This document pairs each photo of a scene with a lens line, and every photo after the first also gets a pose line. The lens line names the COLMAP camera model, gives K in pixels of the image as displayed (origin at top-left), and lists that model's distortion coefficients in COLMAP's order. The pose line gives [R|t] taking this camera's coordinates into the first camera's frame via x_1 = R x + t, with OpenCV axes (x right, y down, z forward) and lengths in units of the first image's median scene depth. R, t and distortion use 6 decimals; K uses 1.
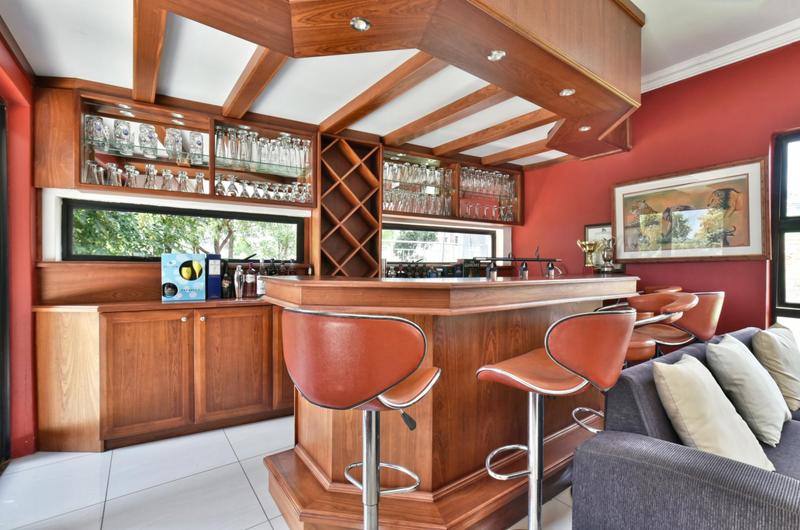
lens RADIAL K [[361.1, 0, 402.9], [0, 361.1, 263.2], [0, 0, 1]] dist [-0.005568, 0.001399]
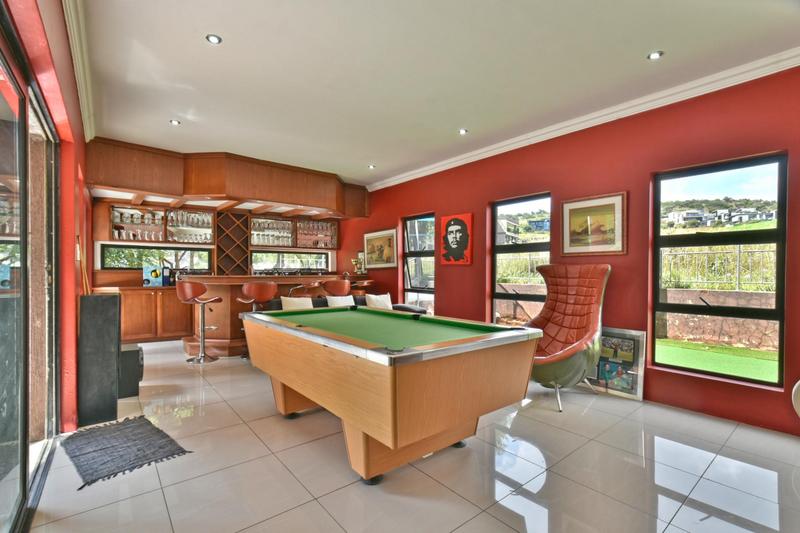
lens RADIAL K [[361.1, 0, 396.9], [0, 361.1, 270.9], [0, 0, 1]] dist [-0.005568, 0.001399]
pose [[0.998995, -0.000851, 0.044823, 0.841662], [0.000605, 0.999985, 0.005496, -0.008632], [-0.044827, -0.005463, 0.998980, -1.360280]]
